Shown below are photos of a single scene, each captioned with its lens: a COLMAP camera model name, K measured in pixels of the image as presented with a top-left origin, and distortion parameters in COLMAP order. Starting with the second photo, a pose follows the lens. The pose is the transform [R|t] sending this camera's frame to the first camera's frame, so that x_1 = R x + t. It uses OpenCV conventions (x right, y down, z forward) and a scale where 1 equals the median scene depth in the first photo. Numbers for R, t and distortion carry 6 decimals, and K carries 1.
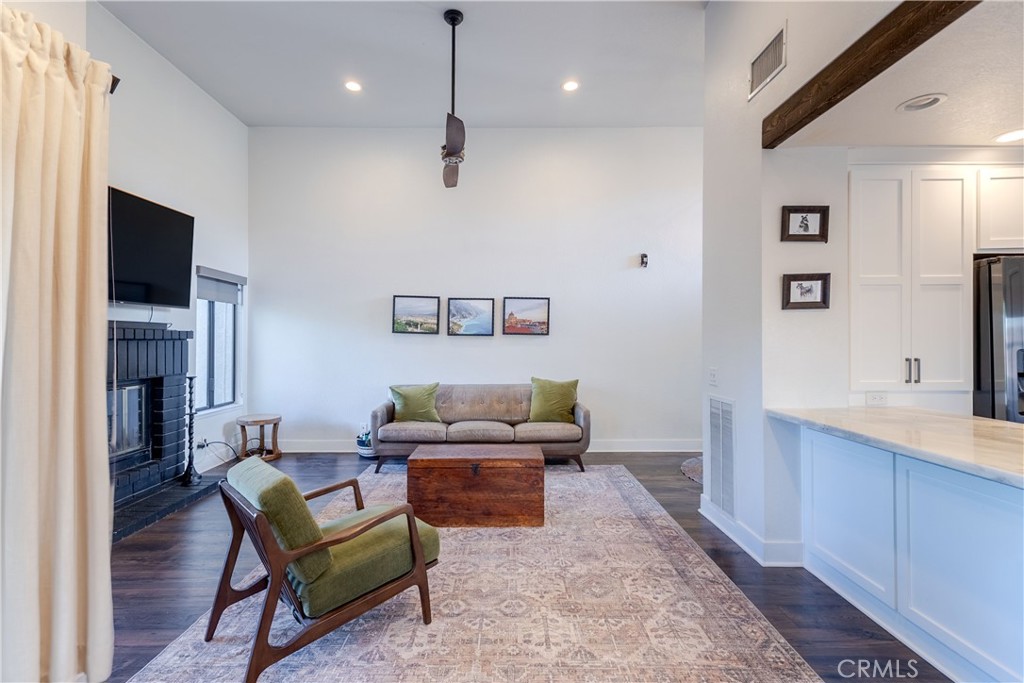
lens RADIAL K [[472.5, 0, 509.7], [0, 472.5, 333.9], [0, 0, 1]] dist [0.001989, 0.000338]
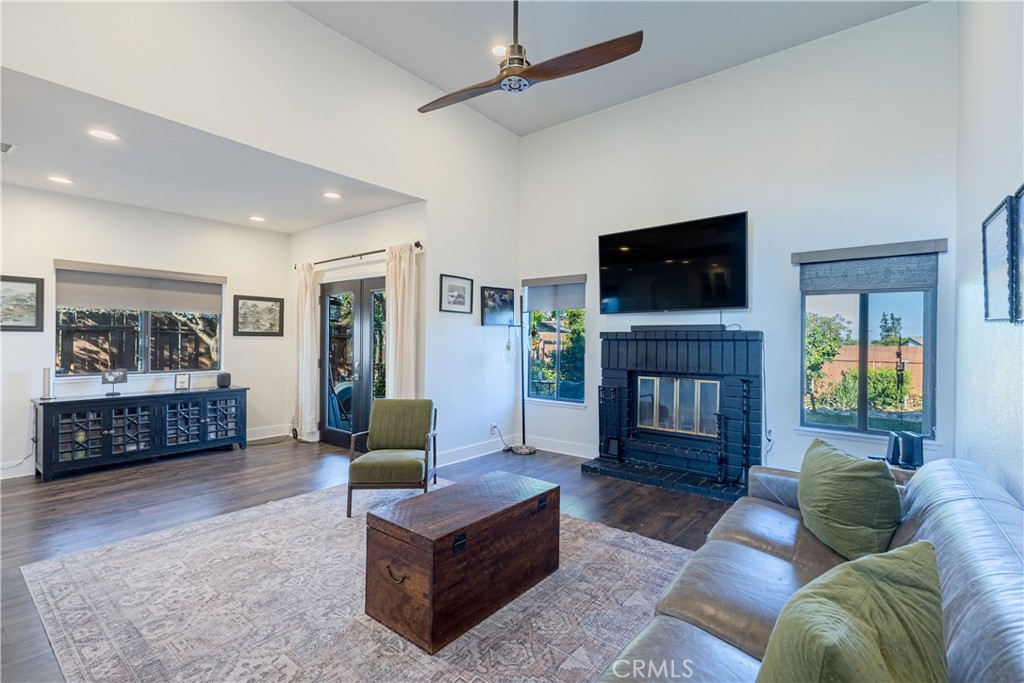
lens RADIAL K [[481.5, 0, 512.0], [0, 481.5, 341.5], [0, 0, 1]] dist [-0.002596, -0.002328]
pose [[-0.634918, -0.008373, -0.772535, 0.574773], [-0.005766, 0.999965, -0.006099, 0.035217], [0.772558, 0.000582, -0.634943, 1.956539]]
